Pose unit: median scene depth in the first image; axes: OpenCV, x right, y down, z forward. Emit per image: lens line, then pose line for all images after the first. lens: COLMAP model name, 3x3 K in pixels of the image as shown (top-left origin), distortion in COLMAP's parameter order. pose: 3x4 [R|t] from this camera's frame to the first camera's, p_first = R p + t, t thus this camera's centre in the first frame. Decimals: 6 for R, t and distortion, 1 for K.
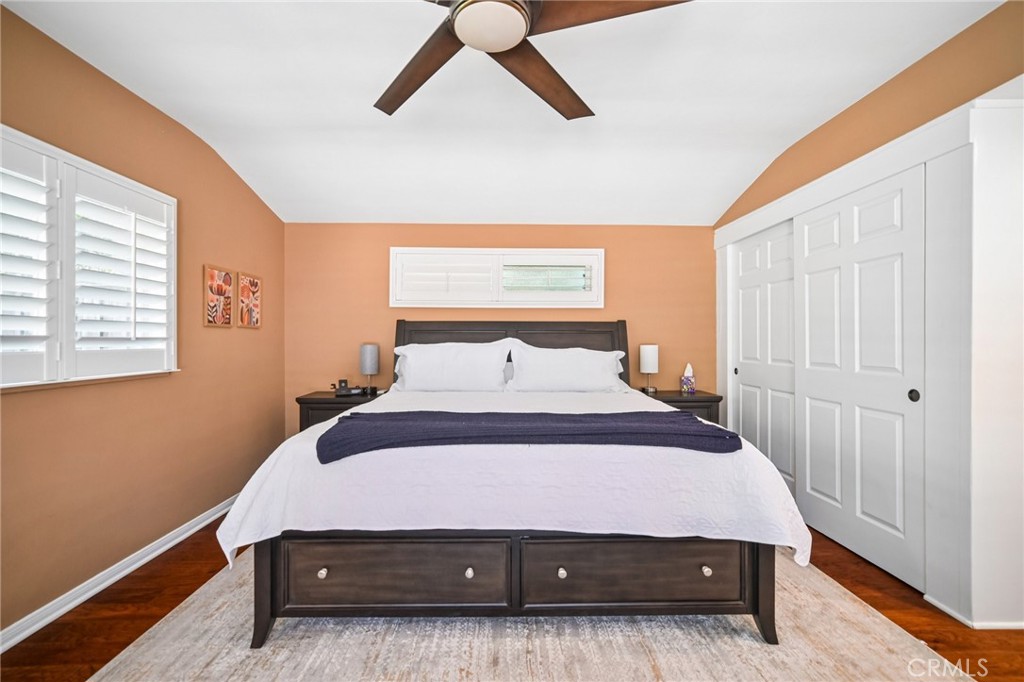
lens RADIAL K [[451.7, 0, 503.5], [0, 451.7, 340.6], [0, 0, 1]] dist [-0.001708, 0.000415]
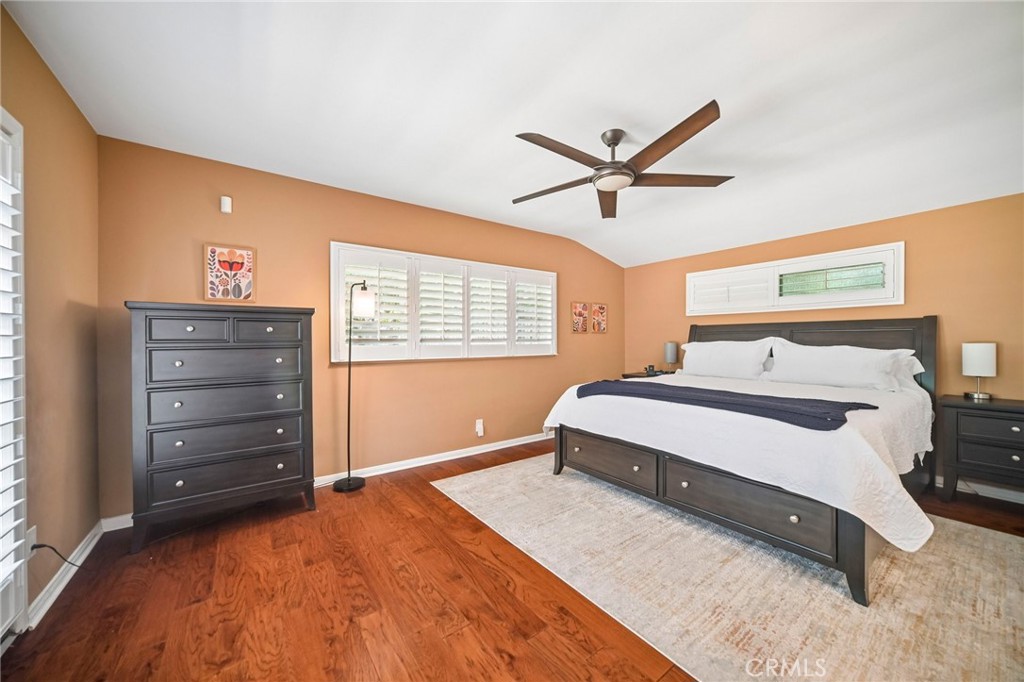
lens RADIAL K [[363.2, 0, 510.0], [0, 363.2, 342.7], [0, 0, 1]] dist [-0.000479, 0.000317]
pose [[0.577755, 0.001570, -0.816209, 0.461025], [0.004377, 0.999978, 0.005021, 0.001984], [0.816198, -0.006473, 0.577736, -0.137347]]
